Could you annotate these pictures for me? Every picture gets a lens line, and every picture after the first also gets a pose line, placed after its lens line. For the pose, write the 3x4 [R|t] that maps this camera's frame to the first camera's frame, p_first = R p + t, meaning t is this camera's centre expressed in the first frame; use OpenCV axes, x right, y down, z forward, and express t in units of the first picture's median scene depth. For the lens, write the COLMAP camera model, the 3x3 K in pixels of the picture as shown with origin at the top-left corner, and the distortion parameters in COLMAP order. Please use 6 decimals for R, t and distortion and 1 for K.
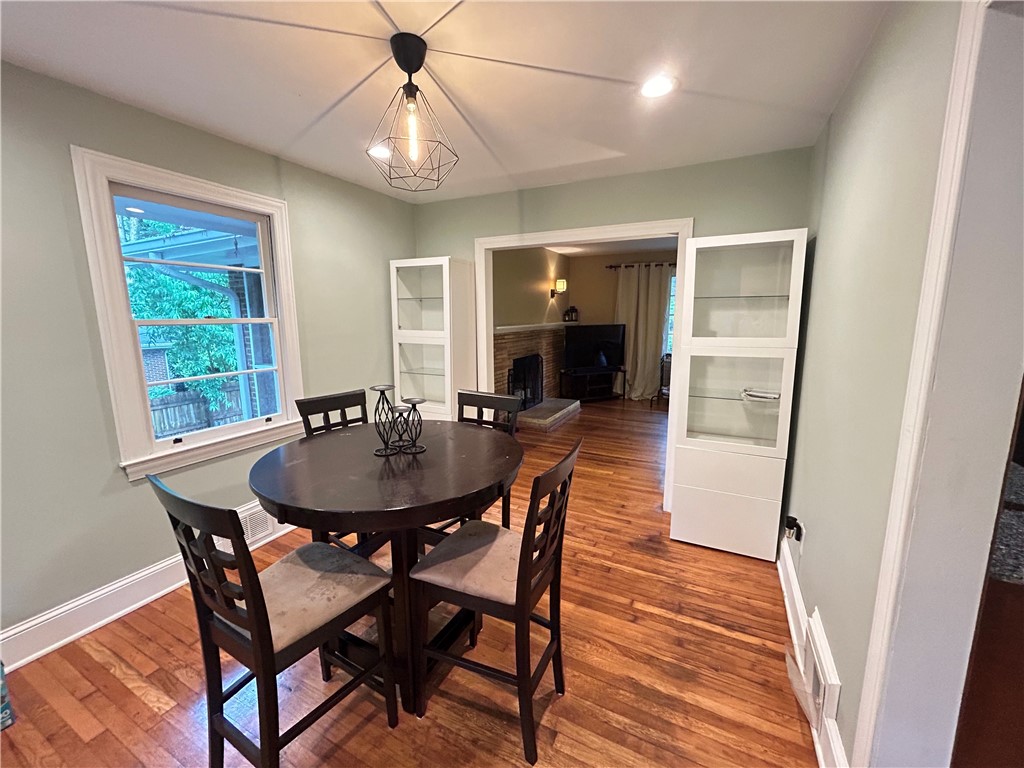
lens RADIAL K [[416.9, 0, 513.4], [0, 416.9, 385.4], [0, 0, 1]] dist [-0.001753, 0.000080]
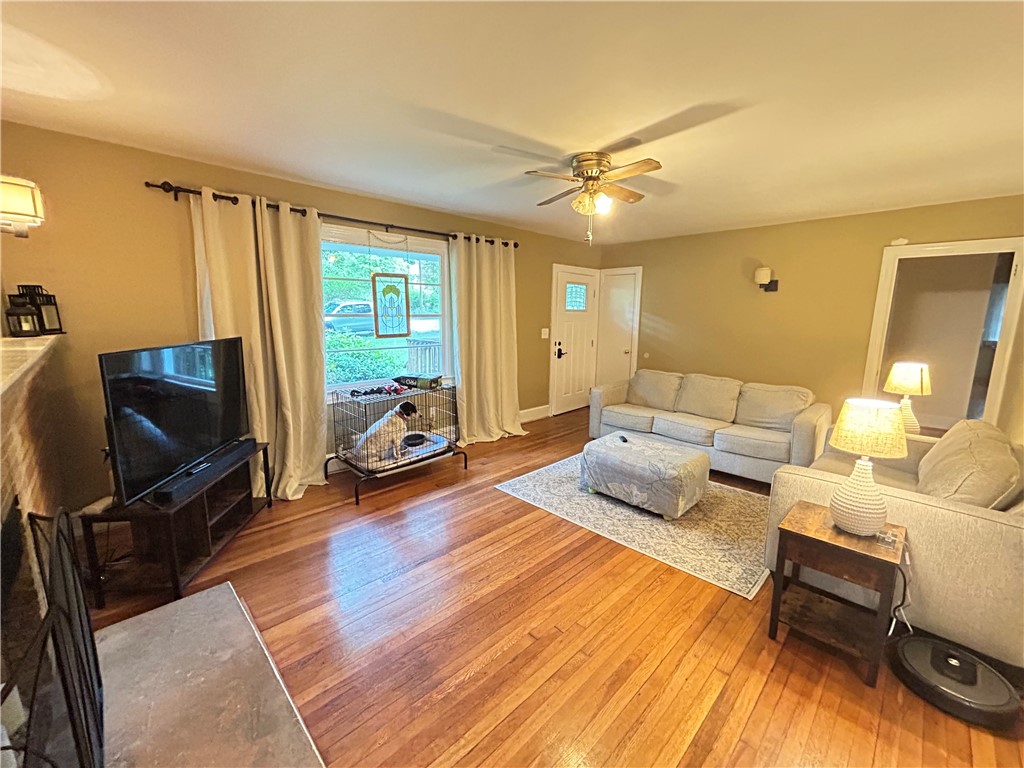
lens RADIAL K [[416.9, 0, 508.7], [0, 416.9, 386.2], [0, 0, 1]] dist [-0.001753, 0.000080]
pose [[0.319903, -0.156323, 0.934465, -0.054851], [0.147200, 0.982519, 0.113970, -0.120053], [-0.935946, 0.101094, 0.337321, 0.690655]]
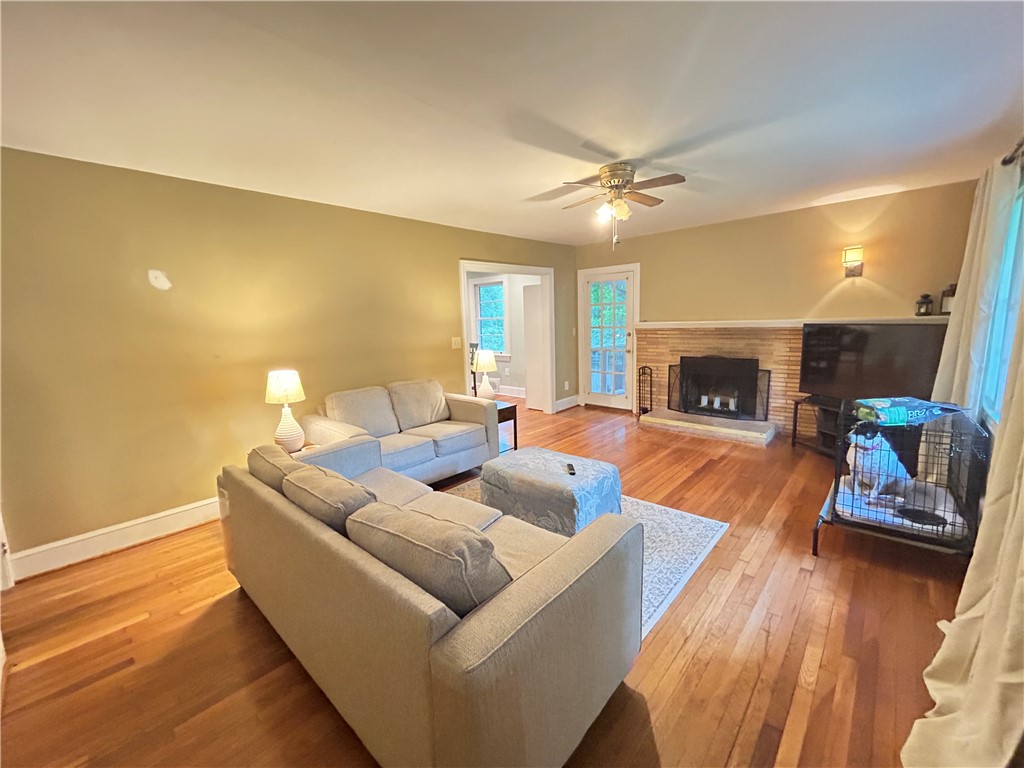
lens RADIAL K [[416.9, 0, 510.4], [0, 416.9, 383.0], [0, 0, 1]] dist [-0.001753, 0.000080]
pose [[-0.269014, 0.164989, -0.948900, 0.926489], [-0.125585, 0.970798, 0.204400, -0.134877], [0.954914, 0.174154, -0.240438, 0.771193]]
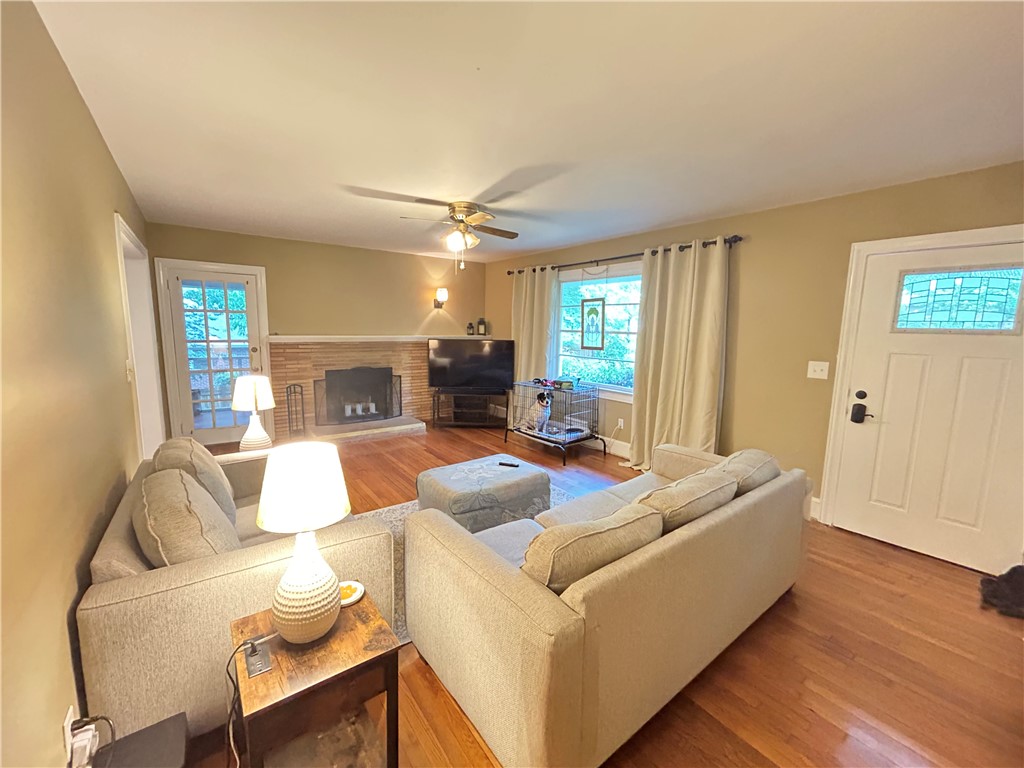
lens RADIAL K [[416.9, 0, 505.5], [0, 416.9, 386.2], [0, 0, 1]] dist [-0.001753, 0.000080]
pose [[0.893326, 0.088367, -0.440636, 0.718391], [-0.099899, 0.994993, -0.002991, -0.057773], [0.438166, 0.046691, 0.897681, 0.278702]]
